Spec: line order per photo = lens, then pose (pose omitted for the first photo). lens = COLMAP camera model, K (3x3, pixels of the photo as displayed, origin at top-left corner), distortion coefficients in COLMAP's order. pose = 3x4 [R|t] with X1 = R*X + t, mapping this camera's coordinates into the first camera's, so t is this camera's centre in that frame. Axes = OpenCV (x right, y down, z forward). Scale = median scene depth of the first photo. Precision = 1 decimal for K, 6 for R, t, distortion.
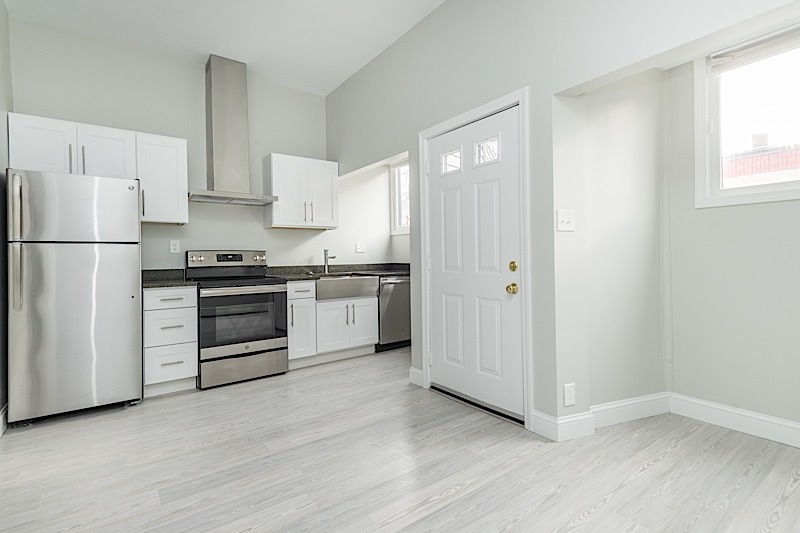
lens RADIAL K [[383.5, 0, 401.7], [0, 383.5, 255.2], [0, 0, 1]] dist [0.017738, -0.006128]
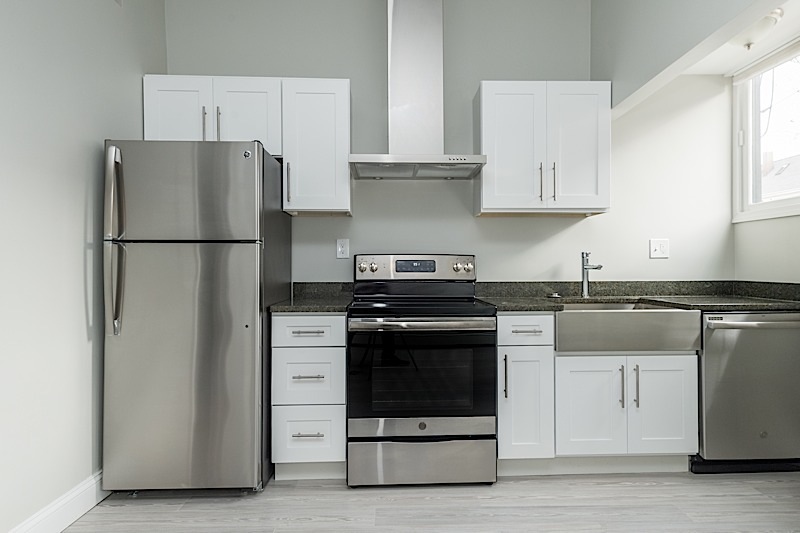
lens RADIAL K [[482.6, 0, 413.3], [0, 482.6, 265.8], [0, 0, 1]] dist [0.021653, -0.000855]
pose [[0.822090, 0.012304, -0.569225, -0.013049], [-0.008000, 0.999917, 0.010061, -0.001397], [0.569301, -0.003717, 0.822121, 0.372694]]
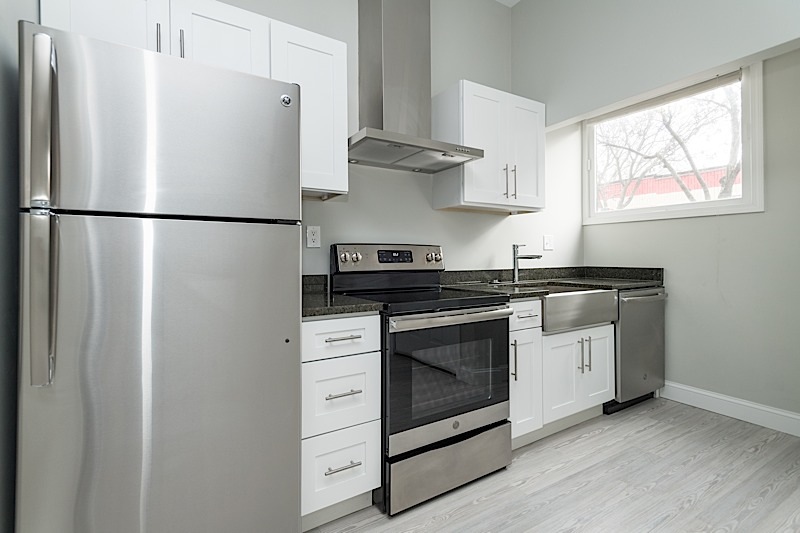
lens RADIAL K [[383.5, 0, 401.7], [0, 383.5, 255.2], [0, 0, 1]] dist [0.017738, -0.006128]
pose [[0.995482, 0.008971, -0.094524, -0.387486], [-0.008979, 0.999960, 0.000335, 0.004659], [0.094523, 0.000515, 0.995523, 0.419519]]
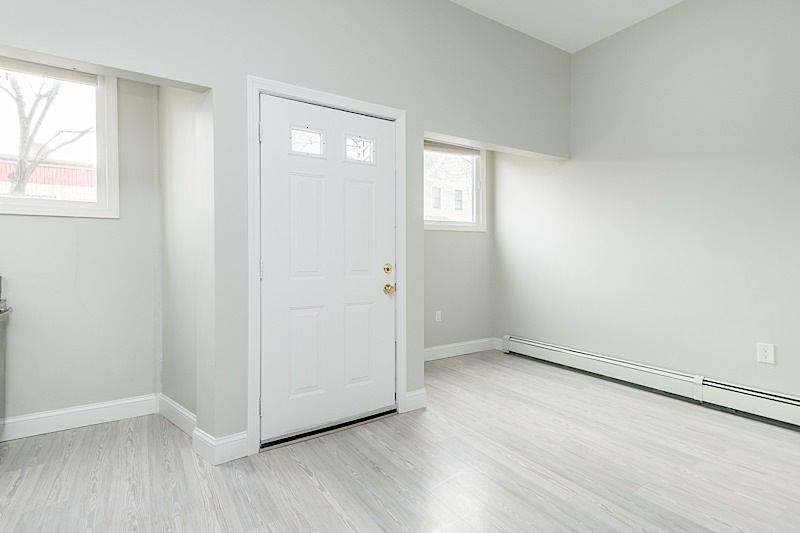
lens RADIAL K [[383.5, 0, 401.7], [0, 383.5, 255.2], [0, 0, 1]] dist [0.017738, -0.006128]
pose [[0.082005, 0.018777, 0.996455, -0.499408], [0.005557, 0.999798, -0.019298, 0.008889], [-0.996616, 0.007119, 0.081884, 0.567059]]
